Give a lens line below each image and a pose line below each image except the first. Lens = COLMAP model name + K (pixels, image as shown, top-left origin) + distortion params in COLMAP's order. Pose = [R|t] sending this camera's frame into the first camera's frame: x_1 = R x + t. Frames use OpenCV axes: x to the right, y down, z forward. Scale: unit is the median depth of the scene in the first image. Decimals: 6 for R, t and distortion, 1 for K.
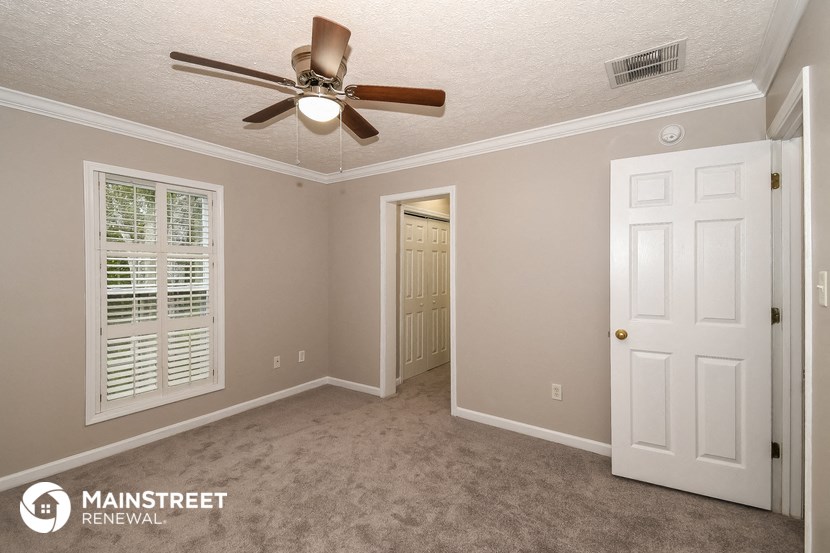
lens RADIAL K [[370.7, 0, 417.3], [0, 370.7, 272.4], [0, 0, 1]] dist [0.038382, -0.002786]
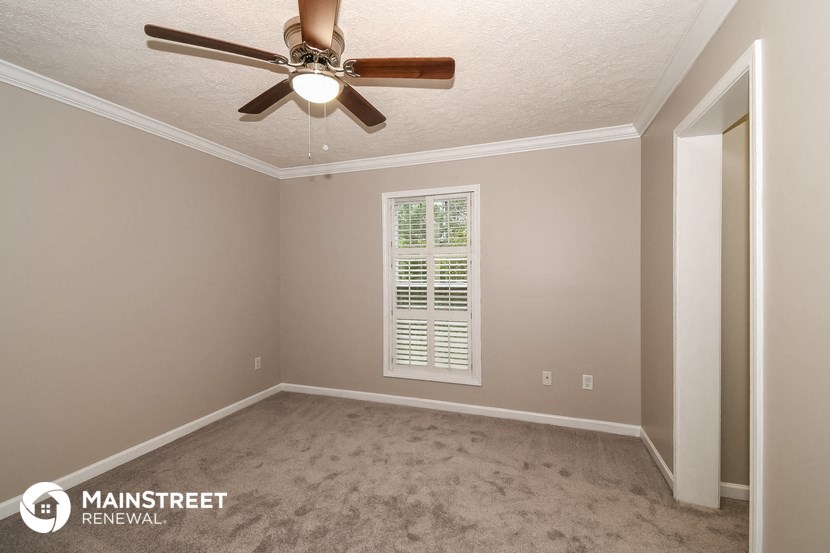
lens RADIAL K [[370.7, 0, 415.1], [0, 370.7, 273.7], [0, 0, 1]] dist [0.038382, -0.002786]
pose [[0.282320, 0.013712, -0.959222, 0.450396], [-0.005644, 0.999904, 0.012633, -0.004829], [0.959304, 0.001847, 0.282371, 0.629280]]
